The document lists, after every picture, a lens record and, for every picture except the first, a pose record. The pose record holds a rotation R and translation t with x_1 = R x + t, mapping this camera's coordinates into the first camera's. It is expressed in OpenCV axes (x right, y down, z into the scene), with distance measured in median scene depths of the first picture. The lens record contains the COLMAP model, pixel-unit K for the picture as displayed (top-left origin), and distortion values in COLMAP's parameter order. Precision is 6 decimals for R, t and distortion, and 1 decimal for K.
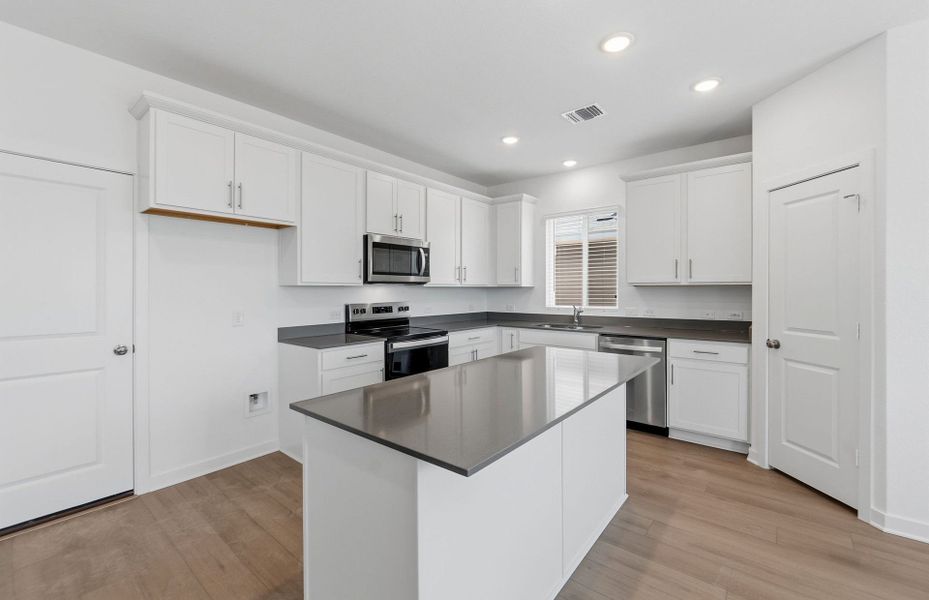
lens RADIAL K [[390.2, 0, 464.5], [0, 390.2, 300.0], [0, 0, 1]] dist [-0.000017, -0.000078]
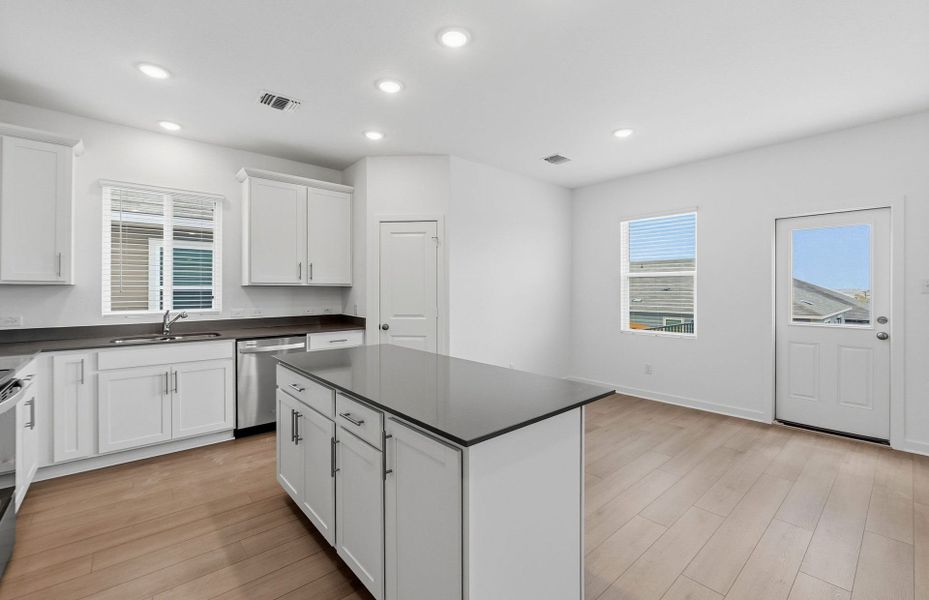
lens RADIAL K [[390.2, 0, 464.5], [0, 390.2, 300.0], [0, 0, 1]] dist [-0.000017, -0.000078]
pose [[0.174710, -0.023748, 0.984334, -0.472151], [0.023900, 0.999517, 0.019872, -0.008515], [-0.984330, 0.020054, 0.175193, 0.354050]]
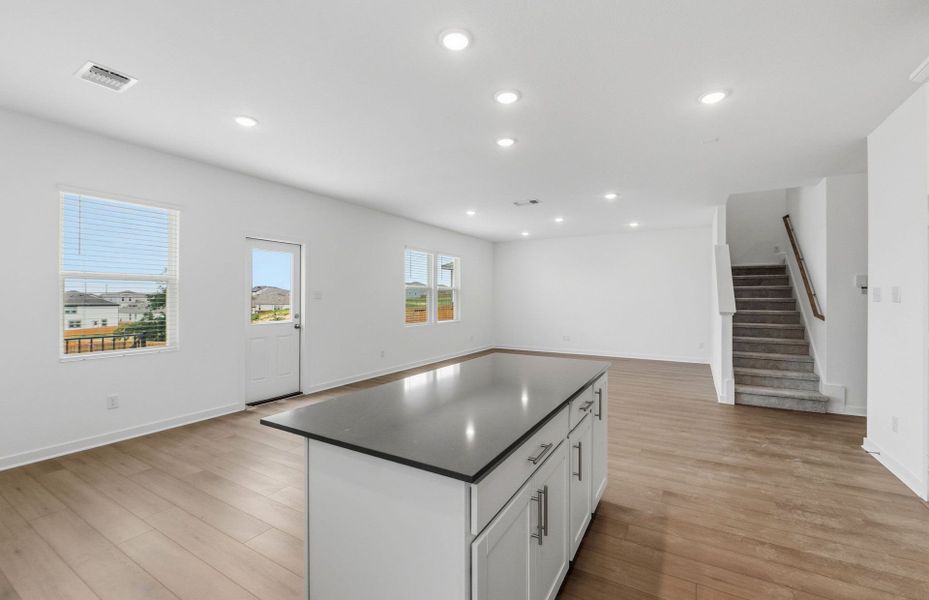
lens RADIAL K [[390.2, 0, 464.5], [0, 390.2, 300.0], [0, 0, 1]] dist [-0.000017, -0.000078]
pose [[-0.989767, -0.002026, -0.142678, 0.187708], [-0.006149, 0.999576, 0.028457, -0.023581], [0.142560, 0.029043, -0.989360, 1.054112]]
